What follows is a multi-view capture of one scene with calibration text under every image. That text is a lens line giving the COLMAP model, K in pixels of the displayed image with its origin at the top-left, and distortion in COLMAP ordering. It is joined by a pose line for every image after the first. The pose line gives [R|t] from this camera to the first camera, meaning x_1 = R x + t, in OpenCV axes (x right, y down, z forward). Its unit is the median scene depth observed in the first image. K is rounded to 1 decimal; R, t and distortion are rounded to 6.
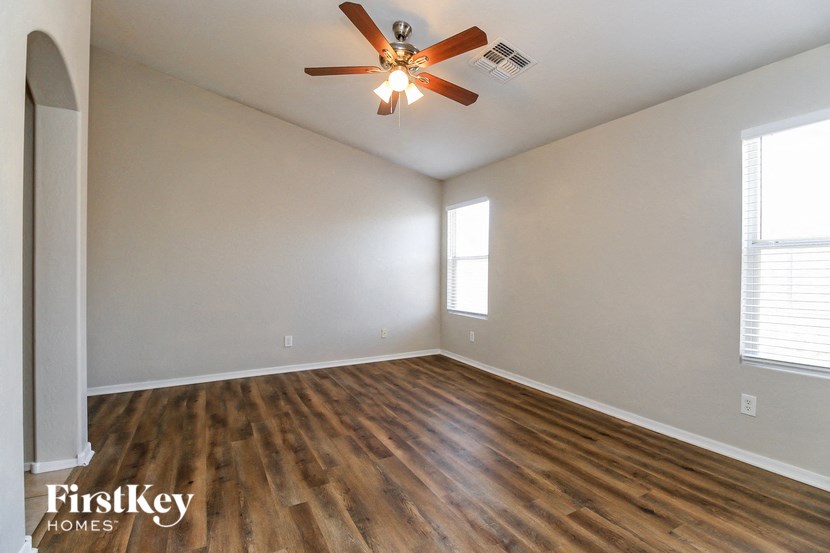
lens RADIAL K [[377.5, 0, 415.8], [0, 377.5, 274.9], [0, 0, 1]] dist [-0.002109, -0.002858]
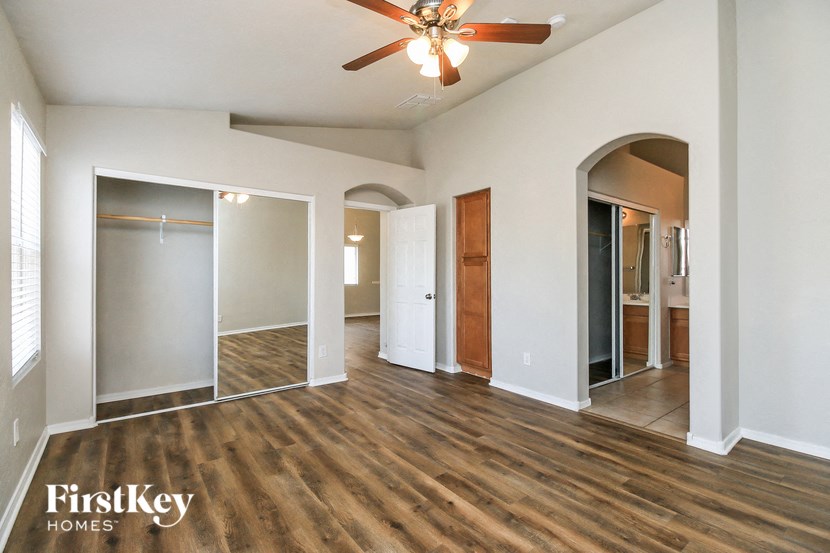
lens RADIAL K [[377.5, 0, 414.1], [0, 377.5, 274.5], [0, 0, 1]] dist [-0.002109, -0.002858]
pose [[-0.989447, -0.005763, -0.144784, 0.124276], [-0.006166, 0.999978, 0.002333, -0.014441], [0.144767, 0.003201, -0.989461, 1.906359]]
